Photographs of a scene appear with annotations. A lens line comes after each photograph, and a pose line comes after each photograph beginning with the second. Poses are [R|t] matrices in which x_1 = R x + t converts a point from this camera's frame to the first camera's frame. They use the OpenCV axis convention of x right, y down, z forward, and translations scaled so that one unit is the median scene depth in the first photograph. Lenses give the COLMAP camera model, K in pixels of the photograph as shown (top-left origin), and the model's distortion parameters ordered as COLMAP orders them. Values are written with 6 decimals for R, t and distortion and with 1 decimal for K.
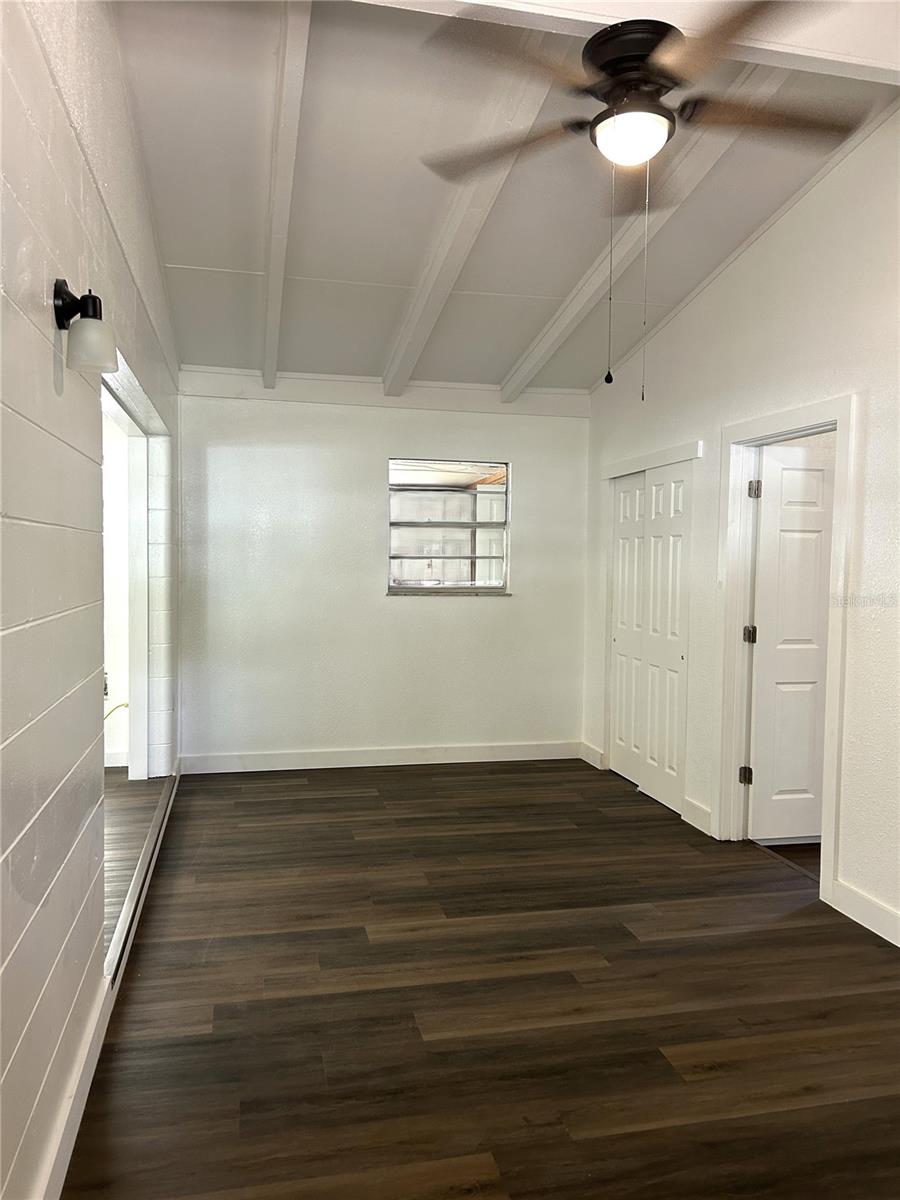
lens RADIAL K [[908.8, 0, 450.2], [0, 908.8, 609.7], [0, 0, 1]] dist [0.046104, -0.061302]
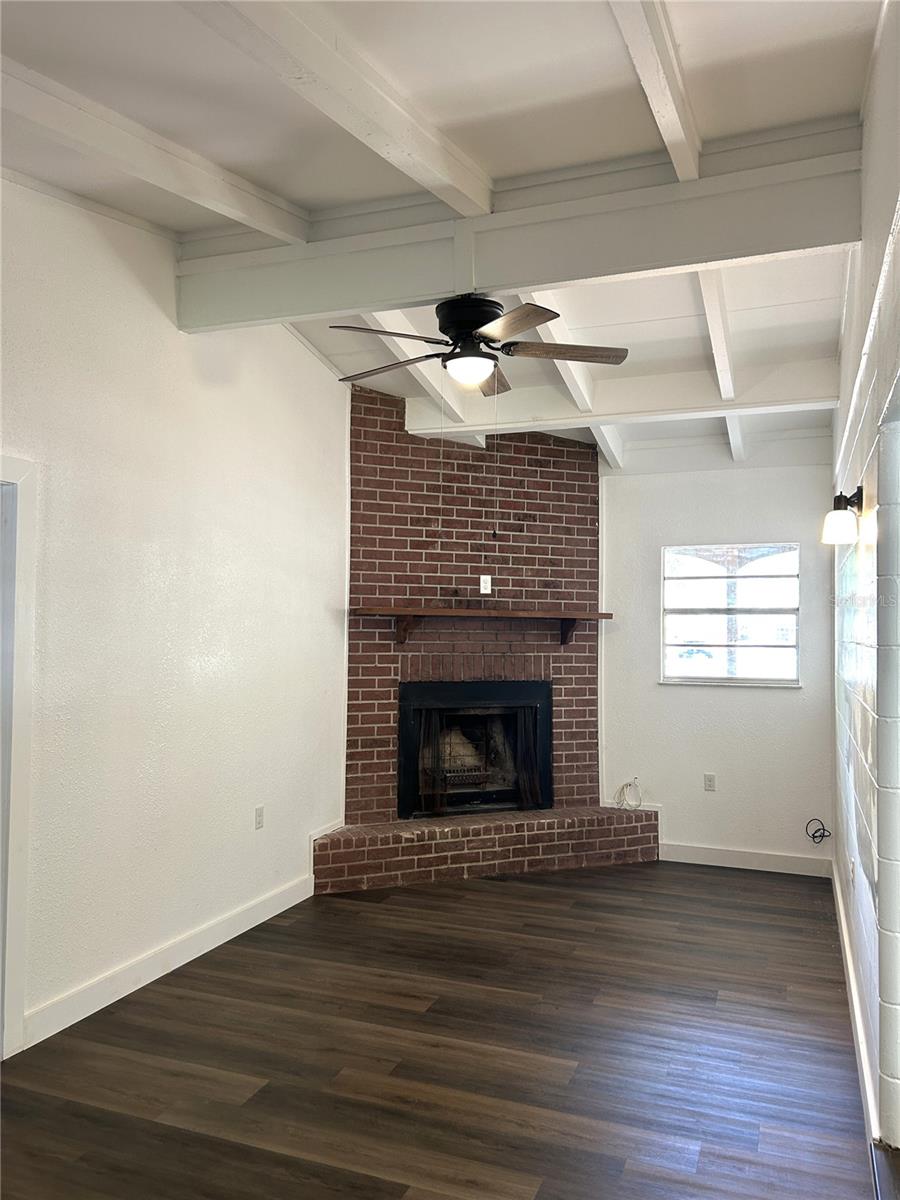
lens RADIAL K [[908.8, 0, 441.9], [0, 908.8, 597.3], [0, 0, 1]] dist [0.046104, -0.061302]
pose [[-0.826997, 0.004753, 0.562186, -0.483975], [0.013862, 0.999833, 0.011939, -0.131226], [-0.562035, 0.017666, -0.826925, 1.812255]]
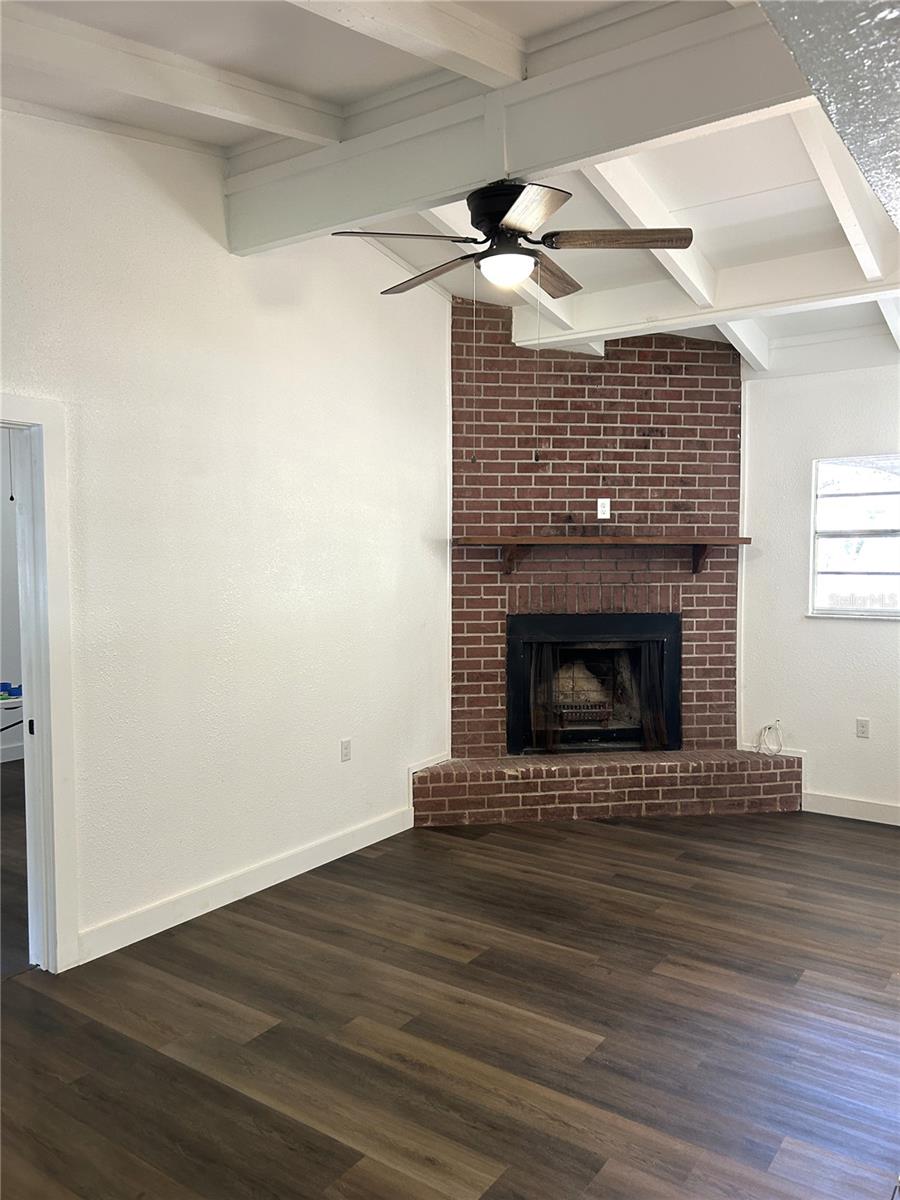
lens RADIAL K [[908.8, 0, 443.8], [0, 908.8, 605.4], [0, 0, 1]] dist [0.046104, -0.061302]
pose [[-0.667681, -0.053554, 0.742519, -0.597913], [0.035926, 0.993929, 0.103992, -0.142749], [-0.743580, 0.096109, -0.661704, 1.587820]]
